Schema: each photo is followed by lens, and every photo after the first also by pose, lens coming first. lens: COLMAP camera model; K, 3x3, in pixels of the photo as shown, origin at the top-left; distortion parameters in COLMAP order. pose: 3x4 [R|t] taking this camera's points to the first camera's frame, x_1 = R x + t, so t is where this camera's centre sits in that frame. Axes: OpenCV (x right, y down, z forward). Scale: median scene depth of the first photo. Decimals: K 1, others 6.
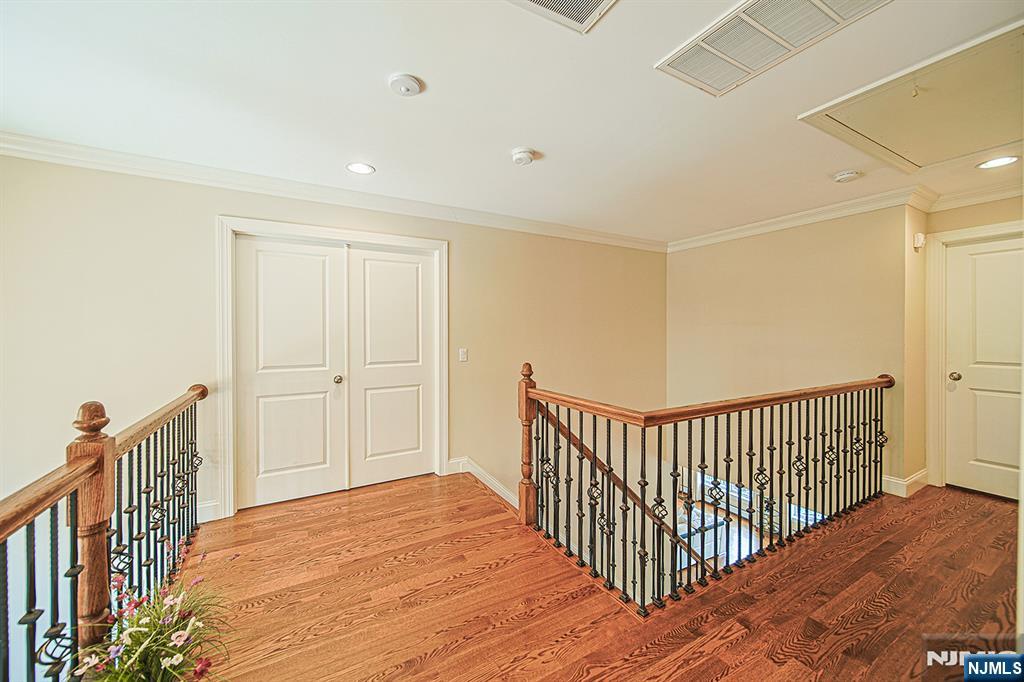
lens RADIAL K [[383.9, 0, 510.0], [0, 383.9, 332.5], [0, 0, 1]] dist [0.000191, -0.001754]
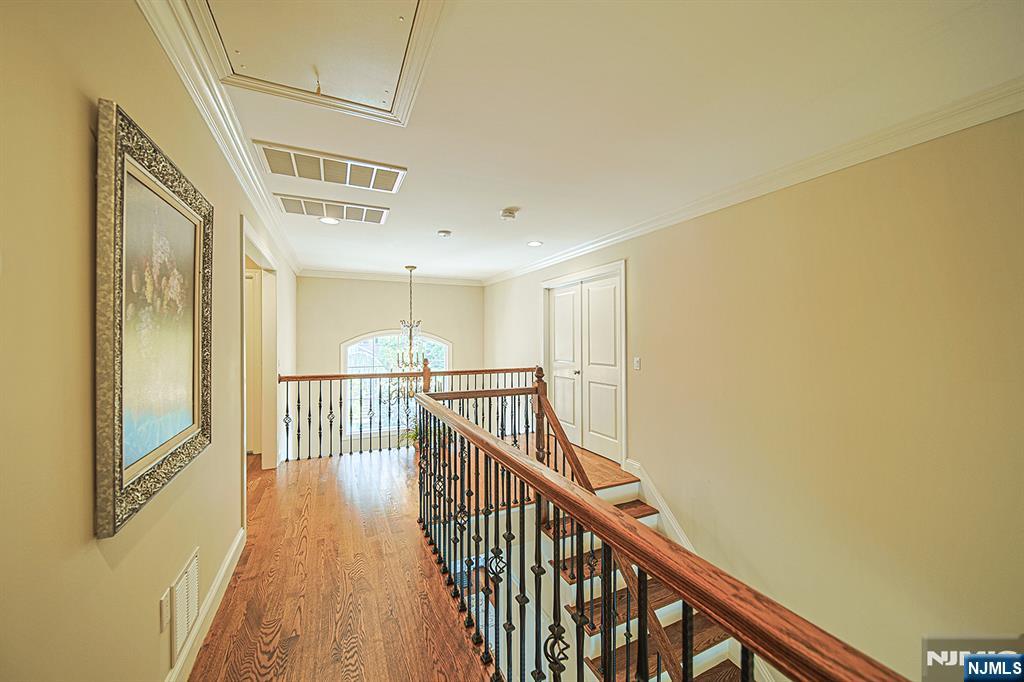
lens RADIAL K [[383.9, 0, 512.2], [0, 383.9, 339.9], [0, 0, 1]] dist [0.000191, -0.001754]
pose [[-0.064941, -0.000038, -0.997889, 1.075154], [-0.007080, 0.999975, 0.000422, -0.003652], [0.997864, 0.007092, -0.064939, 0.840392]]
